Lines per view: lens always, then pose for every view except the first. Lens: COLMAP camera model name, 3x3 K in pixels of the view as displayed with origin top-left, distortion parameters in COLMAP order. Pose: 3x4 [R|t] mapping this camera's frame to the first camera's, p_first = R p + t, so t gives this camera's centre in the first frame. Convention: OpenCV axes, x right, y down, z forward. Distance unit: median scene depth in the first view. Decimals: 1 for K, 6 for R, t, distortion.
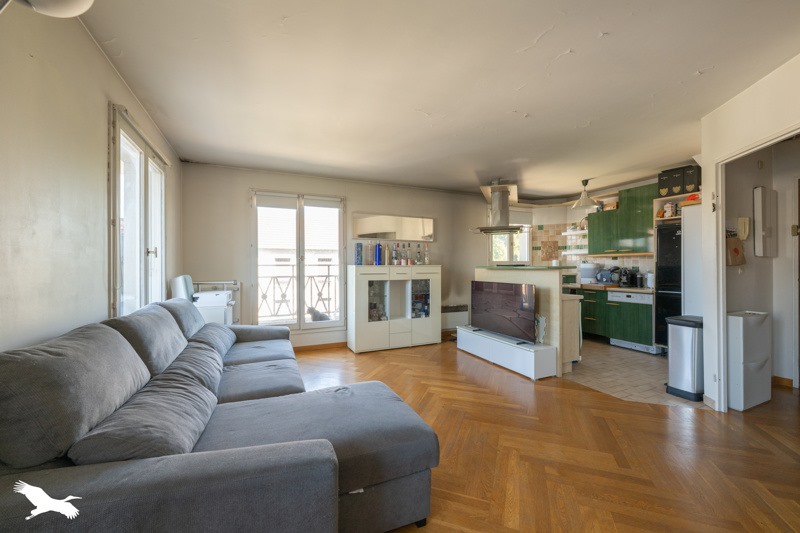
lens RADIAL K [[317.8, 0, 400.7], [0, 317.8, 265.0], [0, 0, 1]] dist [0.001494, 0.000263]
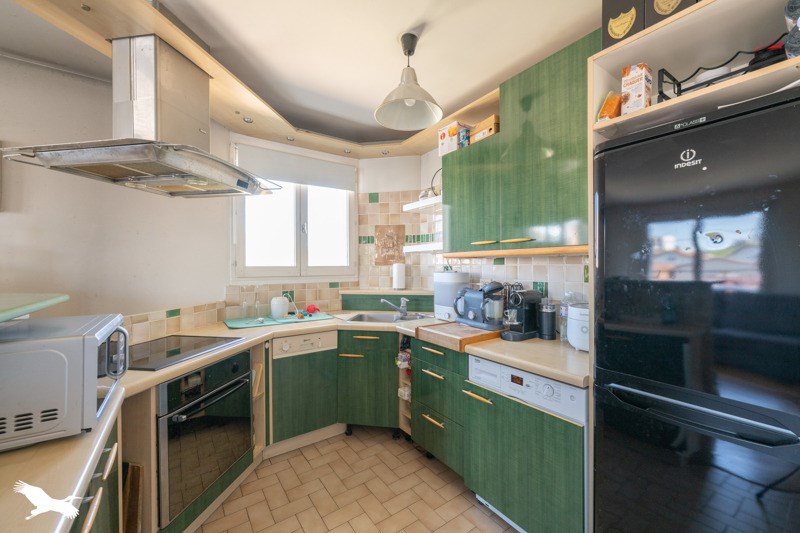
lens RADIAL K [[317.8, 0, 399.7], [0, 317.8, 265.4], [0, 0, 1]] dist [0.001494, 0.000263]
pose [[0.983649, -0.008225, 0.179907, 0.490889], [0.007008, 0.999948, 0.007401, -0.019845], [-0.179958, -0.006020, 0.983656, 0.637276]]
